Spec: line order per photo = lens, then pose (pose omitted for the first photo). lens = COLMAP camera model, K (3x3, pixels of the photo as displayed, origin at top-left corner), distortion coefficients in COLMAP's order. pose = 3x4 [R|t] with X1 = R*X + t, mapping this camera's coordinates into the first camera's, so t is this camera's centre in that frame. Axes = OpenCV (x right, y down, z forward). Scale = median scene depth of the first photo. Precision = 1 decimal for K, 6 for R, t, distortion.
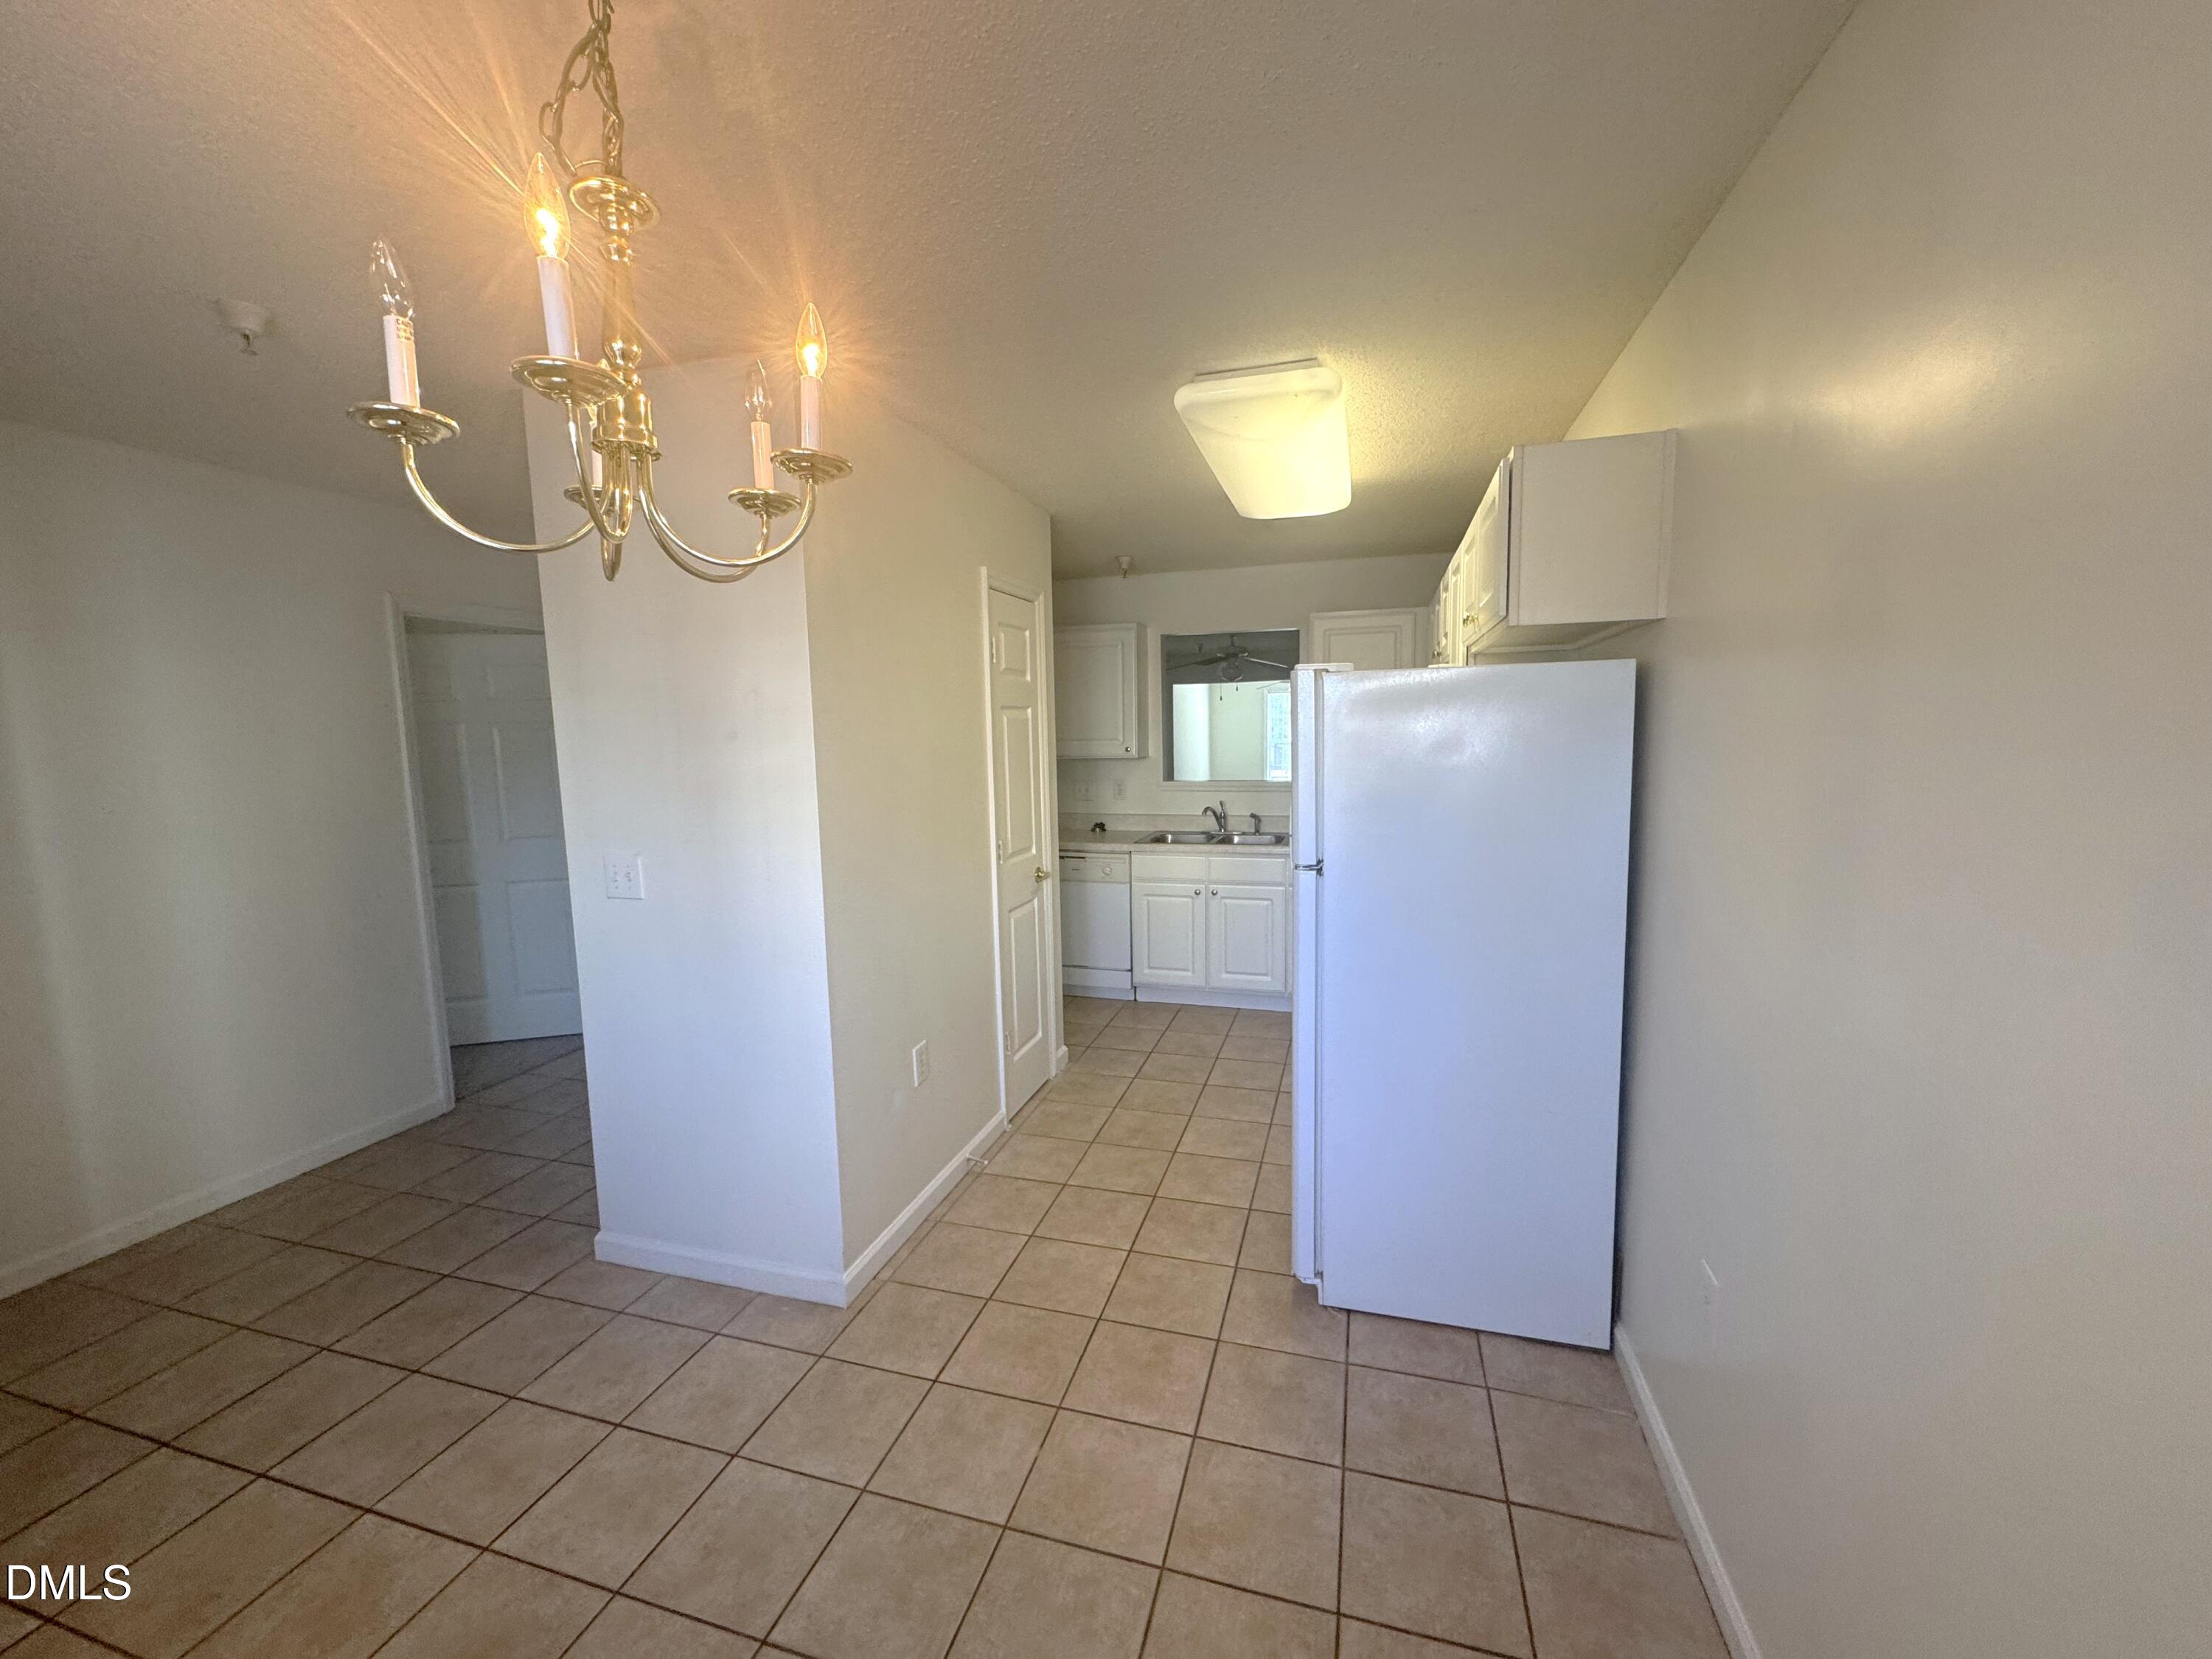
lens RADIAL K [[885.7, 0, 1101.6], [0, 885.7, 832.5], [0, 0, 1]] dist [-0.004622, 0.000632]
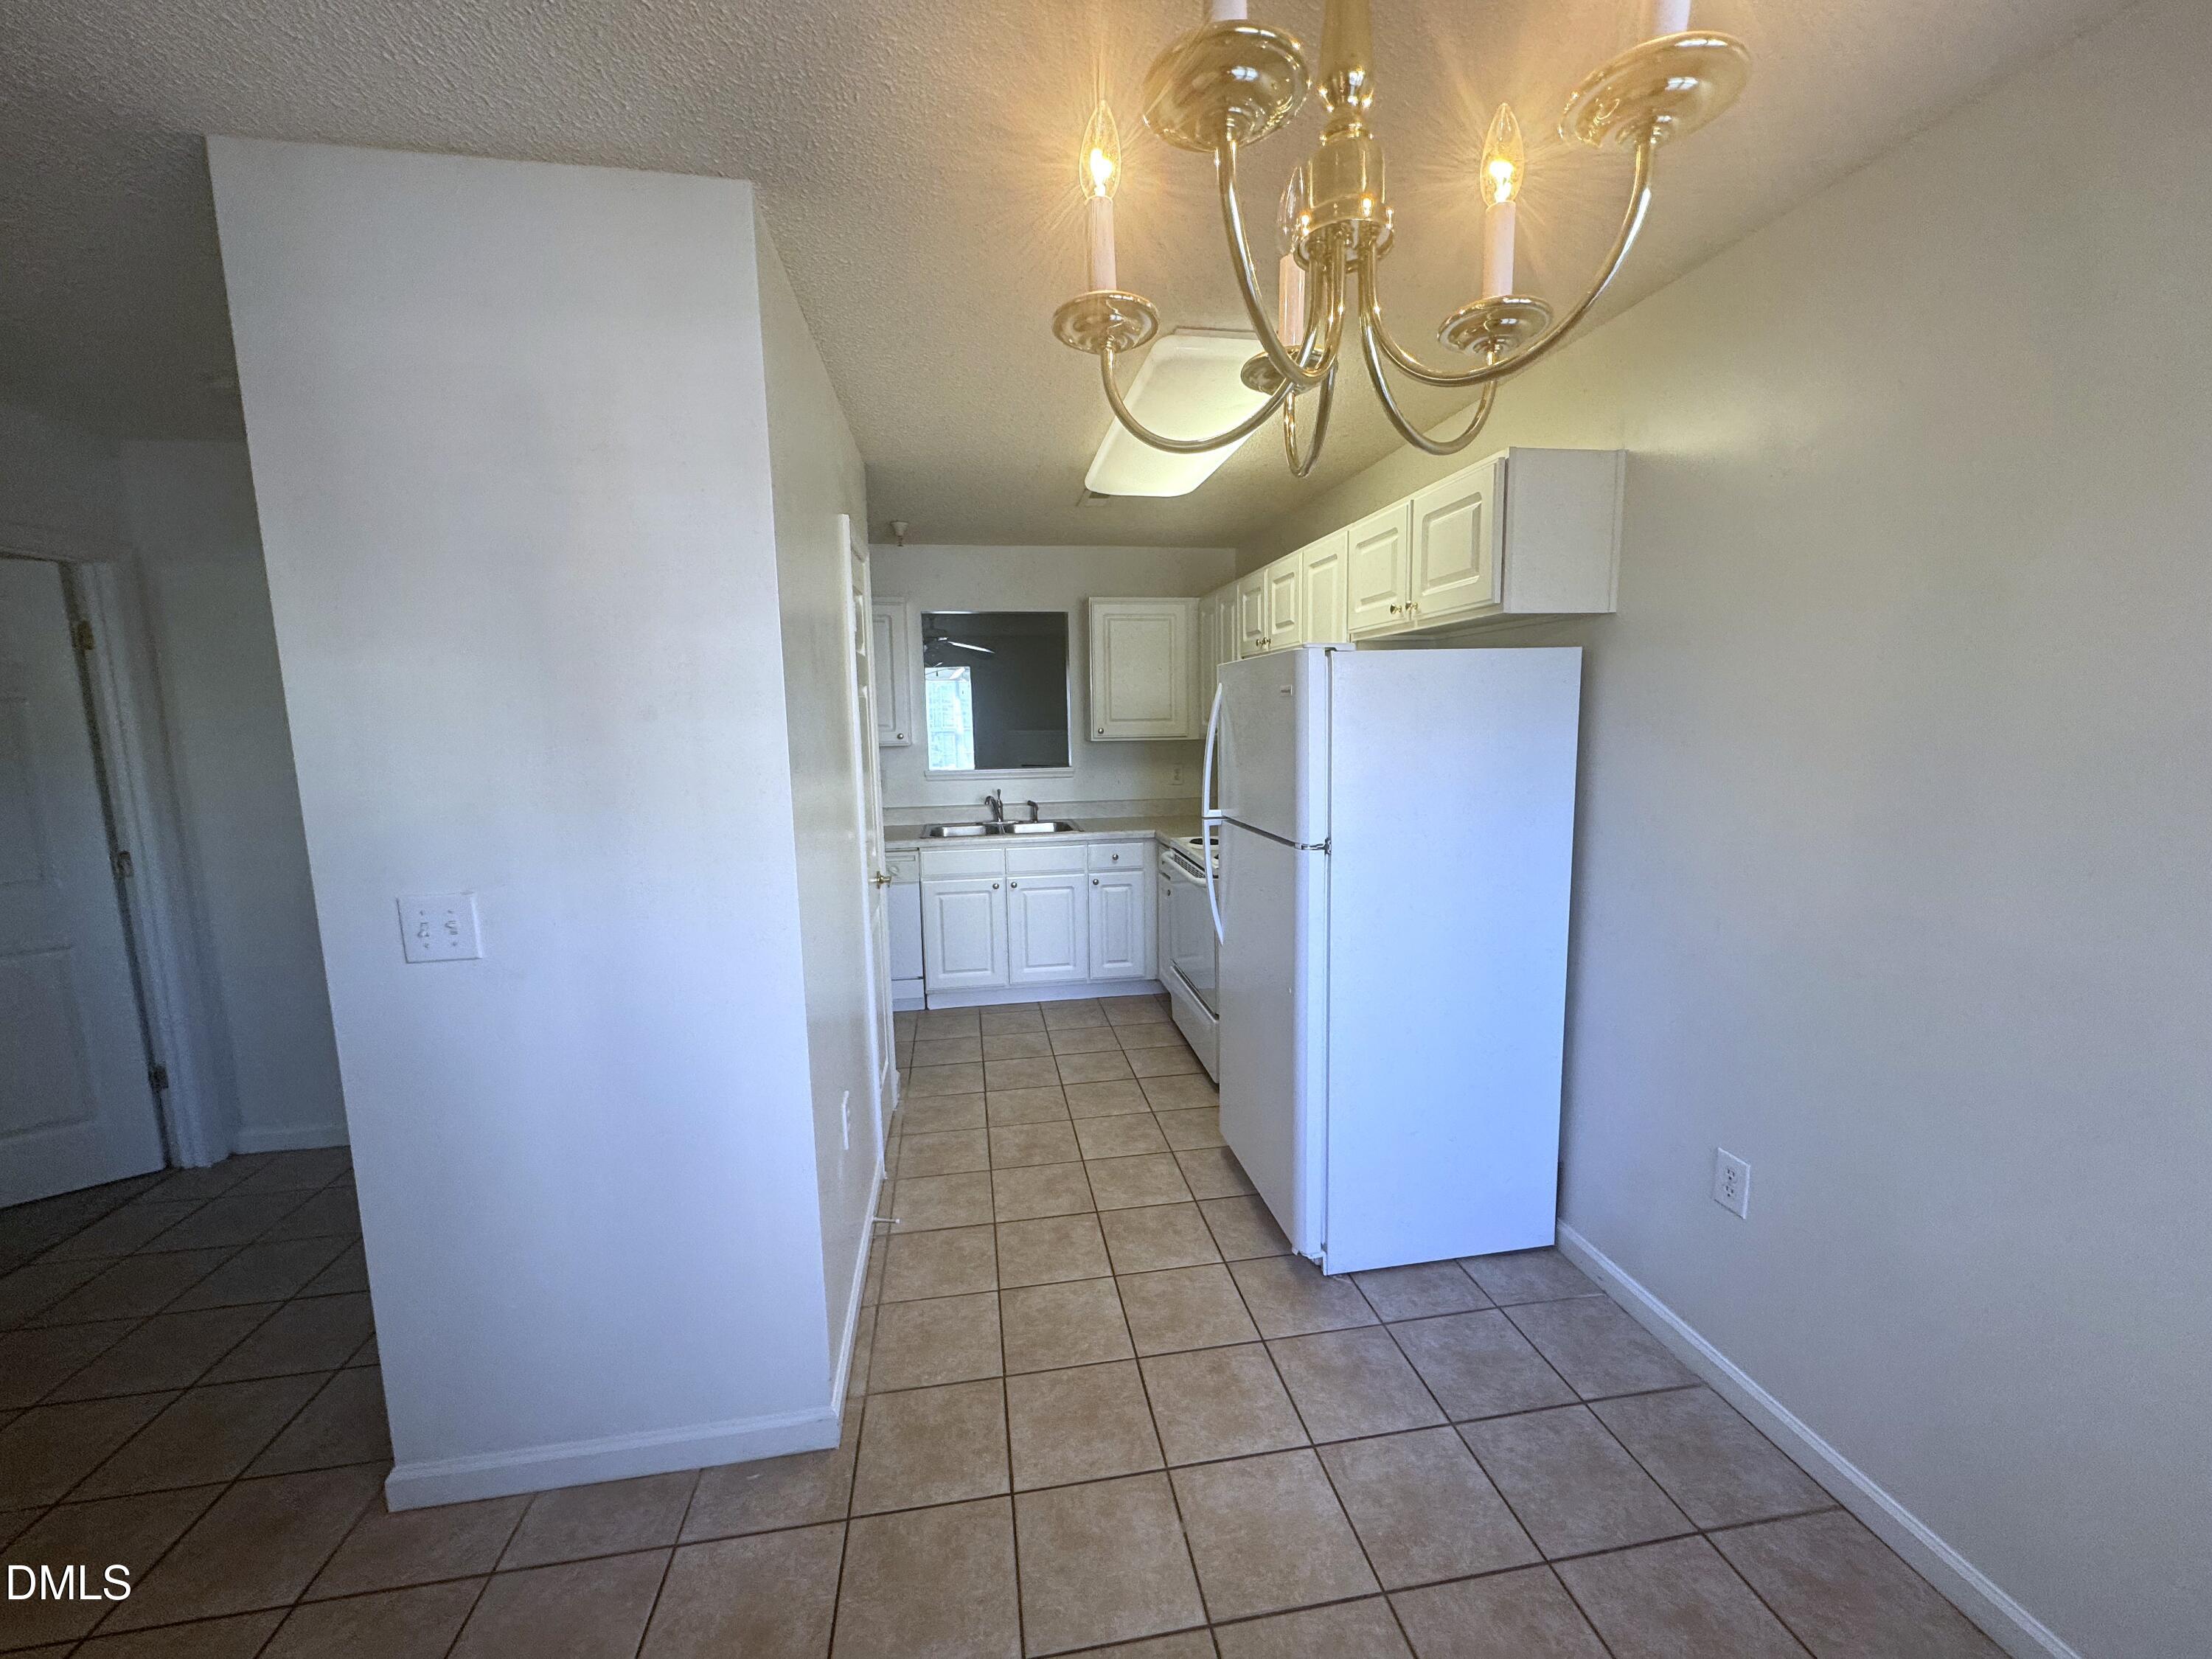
lens RADIAL K [[885.7, 0, 1105.9], [0, 885.7, 830.2], [0, 0, 1]] dist [-0.004622, 0.000632]
pose [[0.898053, -0.056009, 0.436306, -0.399270], [0.052212, 0.998421, 0.020699, -0.011393], [-0.436777, 0.004192, 0.899560, 0.196849]]
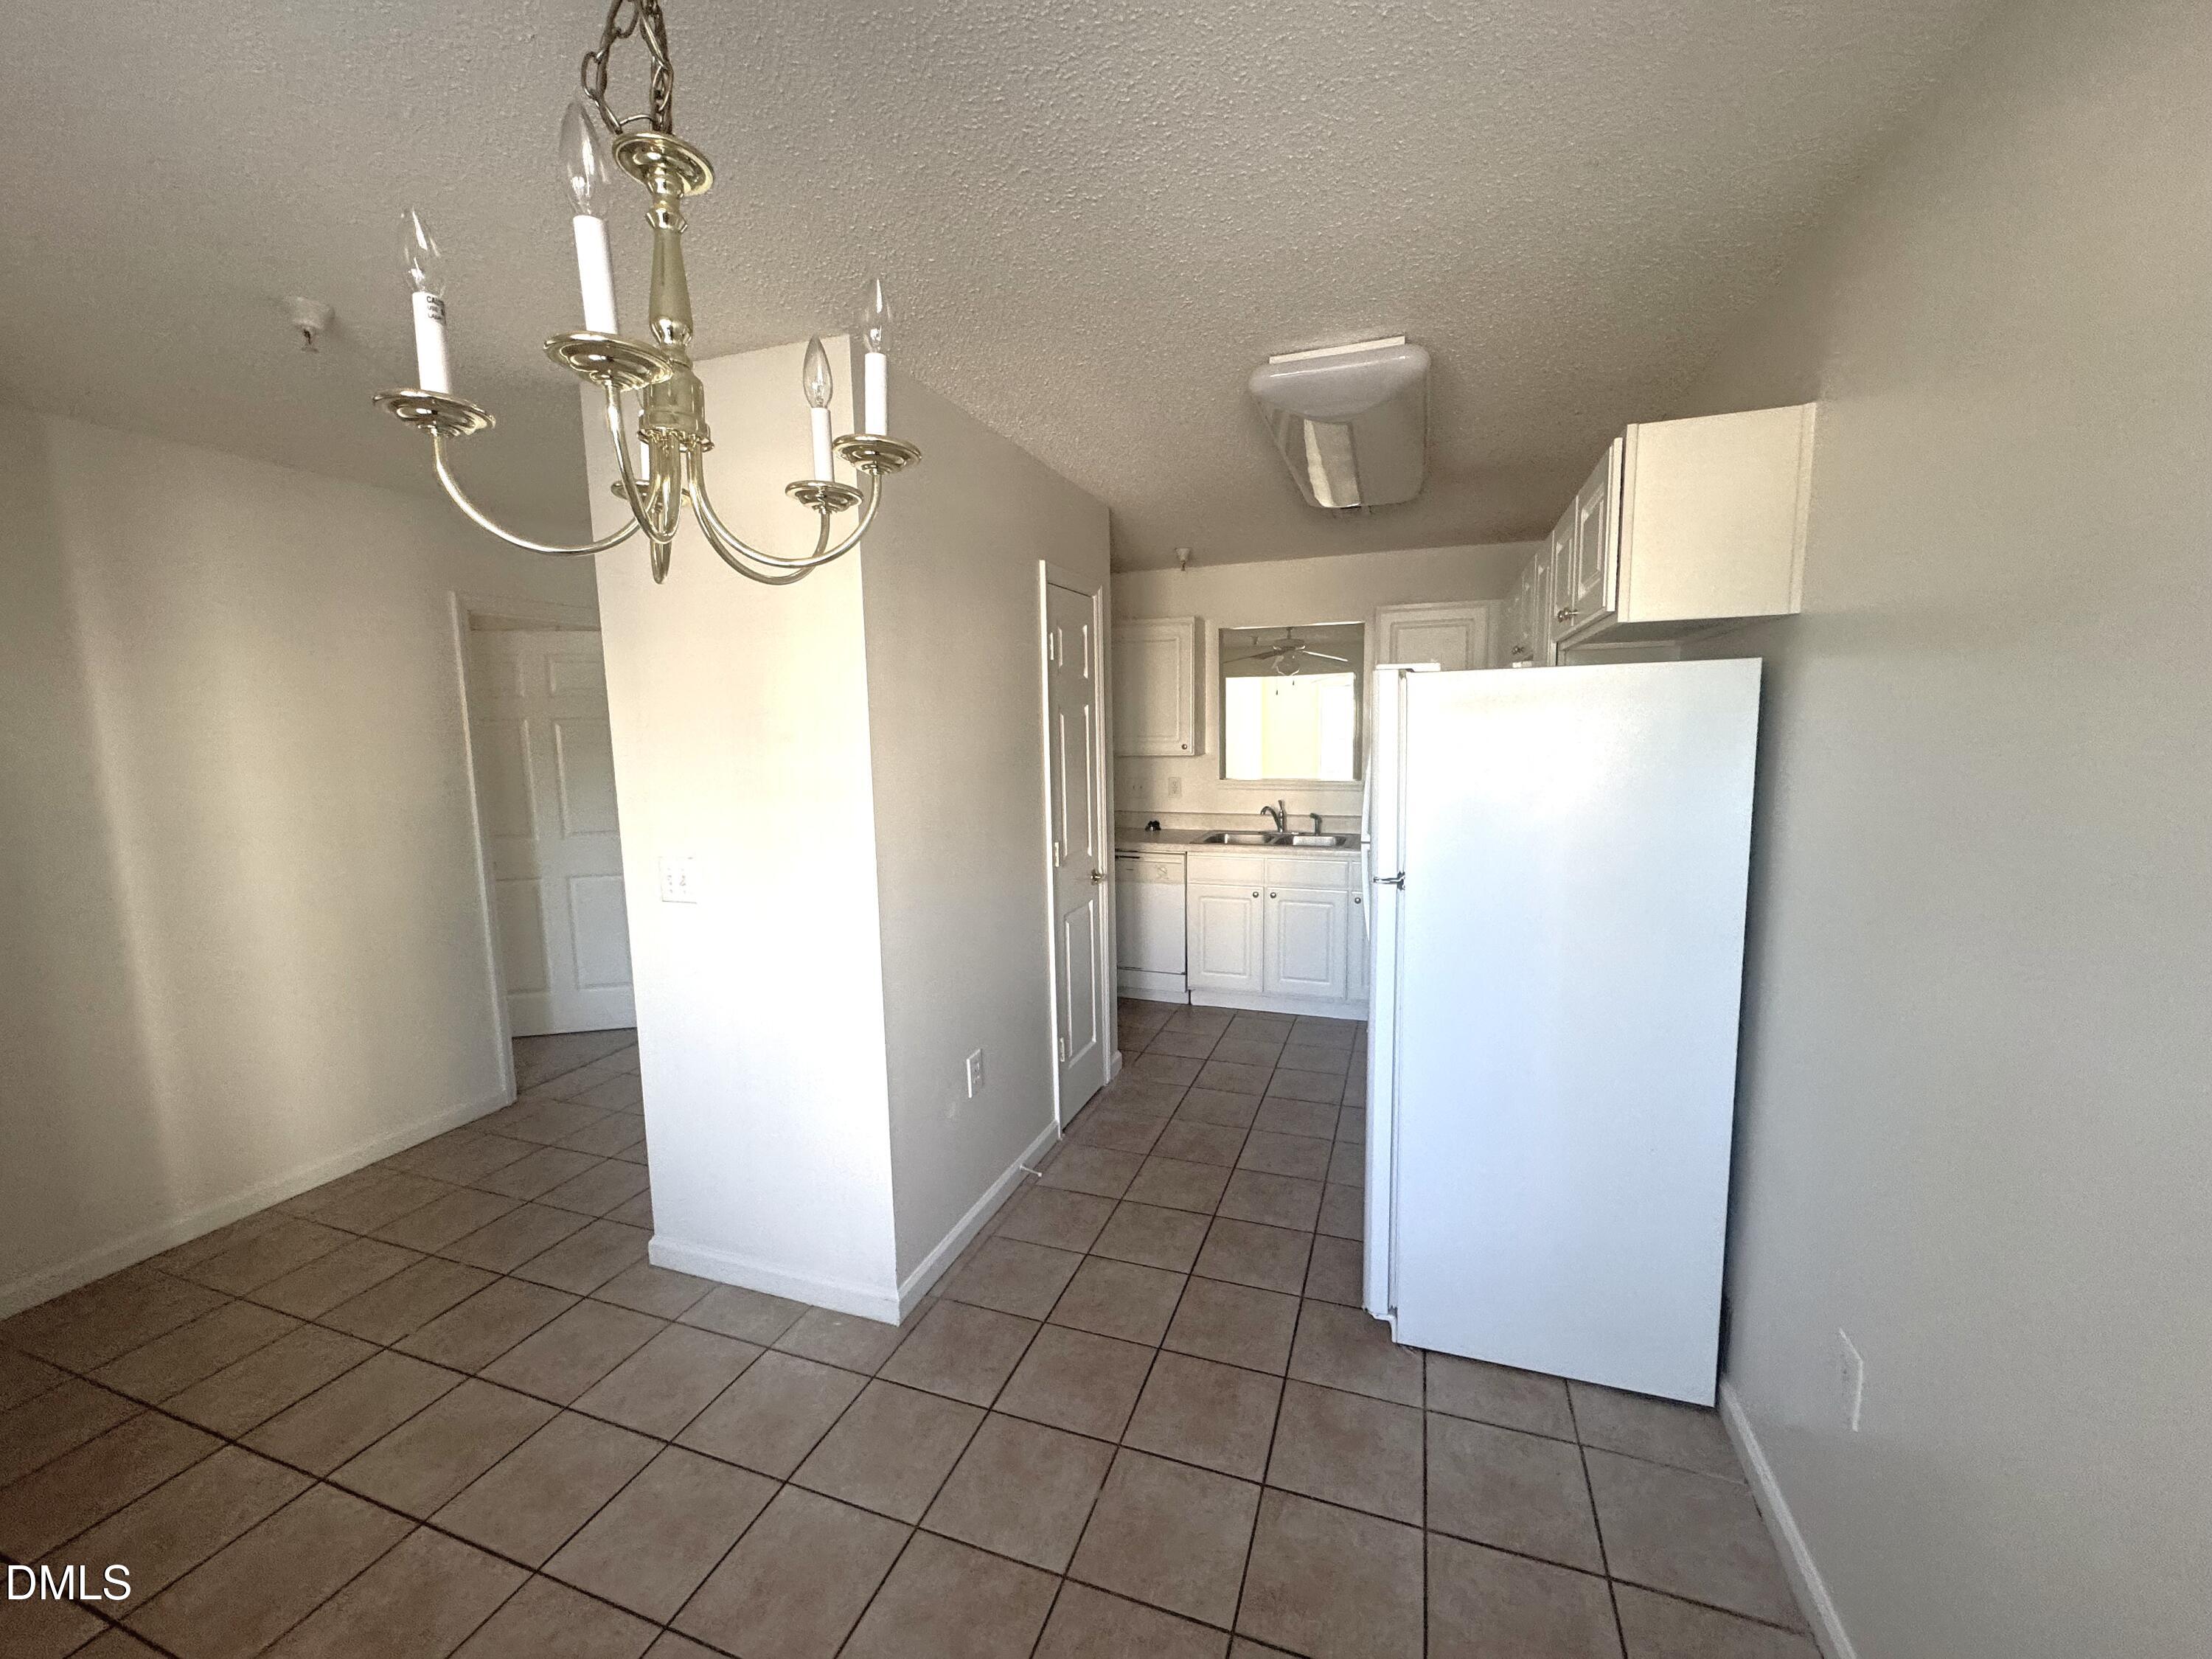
lens RADIAL K [[885.7, 0, 1100.1], [0, 885.7, 833.2], [0, 0, 1]] dist [-0.004622, 0.000632]
pose [[0.998492, 0.009278, -0.054113, -0.020298], [-0.008735, 0.999909, 0.010260, -0.017032], [0.054203, -0.009772, 0.998482, 0.046567]]
